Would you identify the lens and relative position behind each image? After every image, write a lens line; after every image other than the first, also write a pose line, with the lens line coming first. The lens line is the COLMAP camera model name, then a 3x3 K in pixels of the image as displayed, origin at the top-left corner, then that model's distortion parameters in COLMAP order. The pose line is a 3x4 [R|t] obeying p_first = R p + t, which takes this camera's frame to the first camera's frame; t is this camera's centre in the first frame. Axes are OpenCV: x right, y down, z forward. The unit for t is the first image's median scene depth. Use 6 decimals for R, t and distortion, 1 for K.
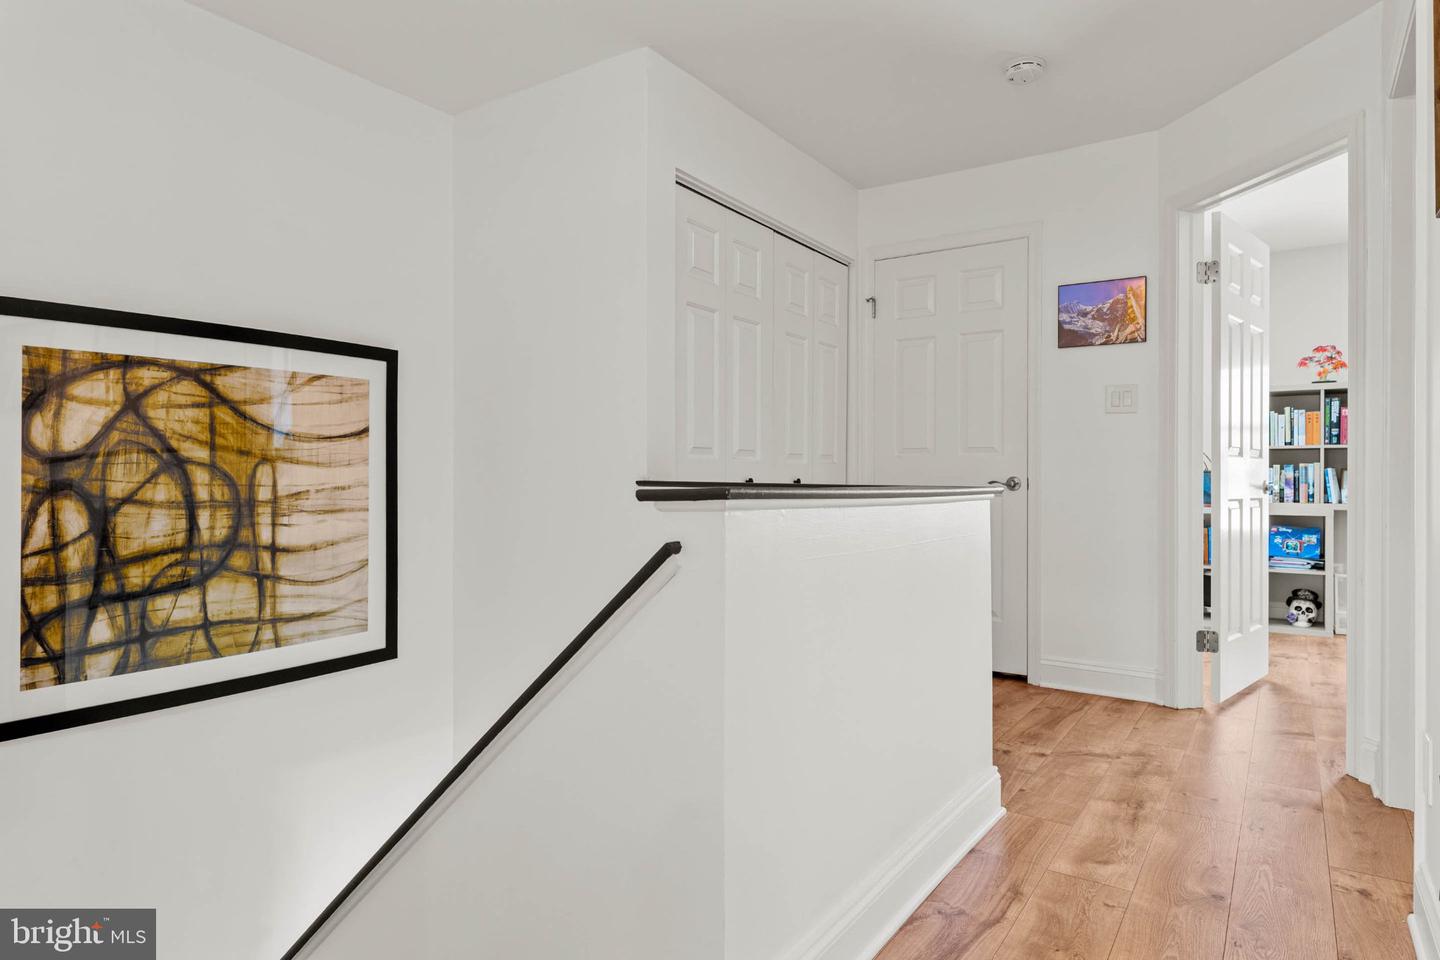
lens RADIAL K [[836.1, 0, 720.0], [0, 836.1, 475.7], [0, 0, 1]] dist [0.002263, -0.001161]
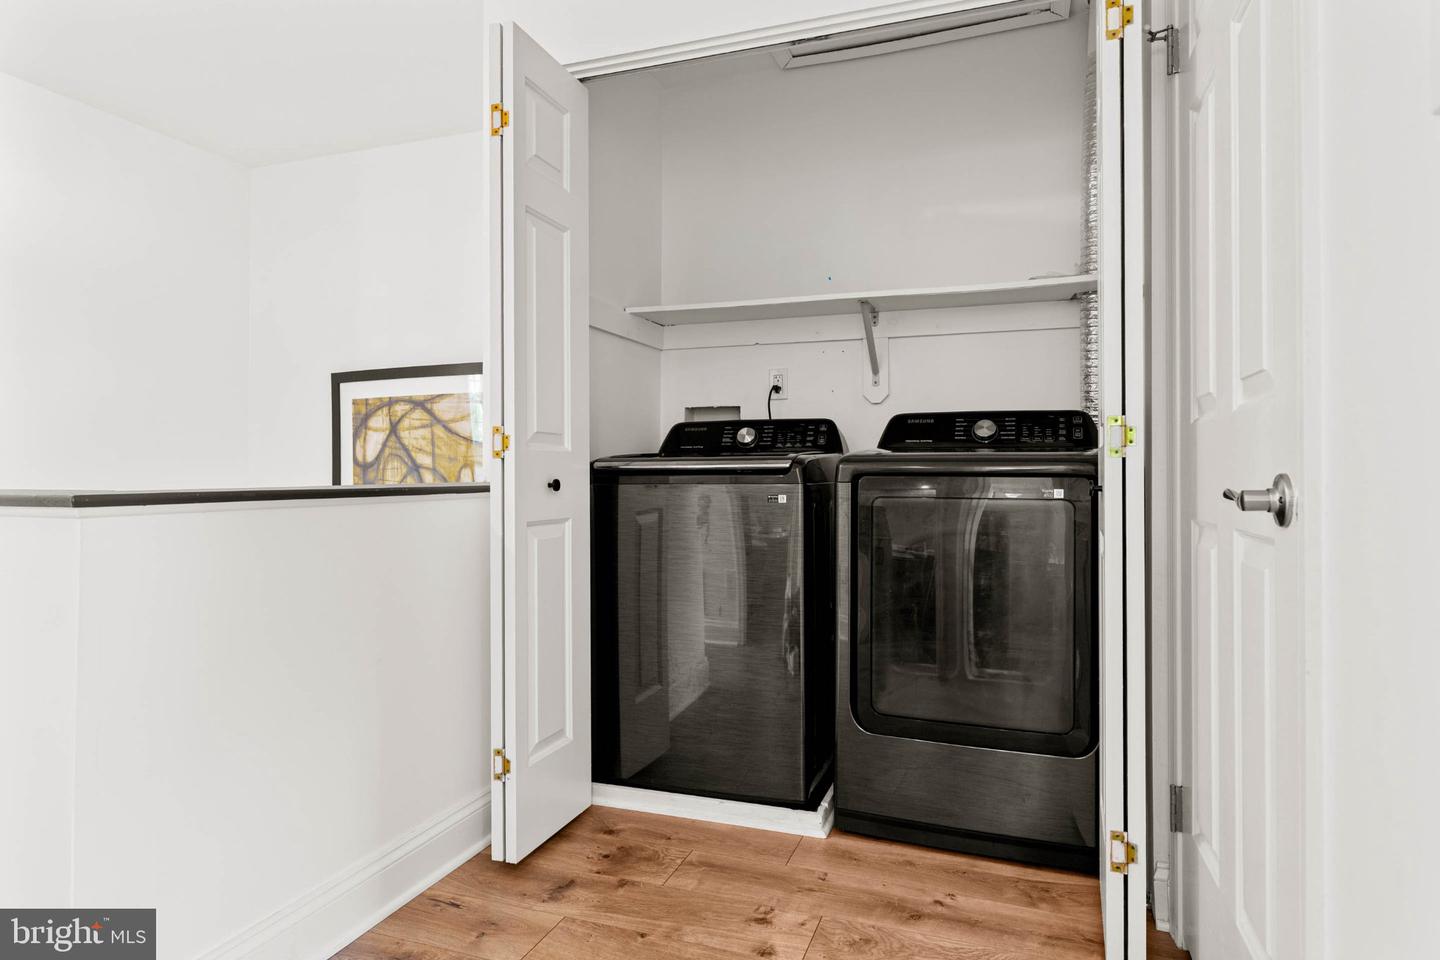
lens RADIAL K [[836.1, 0, 718.8], [0, 836.1, 479.5], [0, 0, 1]] dist [0.002263, -0.001161]
pose [[0.253938, -0.002898, -0.967216, 0.850979], [0.000809, 0.999996, -0.002784, 0.008748], [0.967220, -0.000076, 0.253940, 1.127939]]
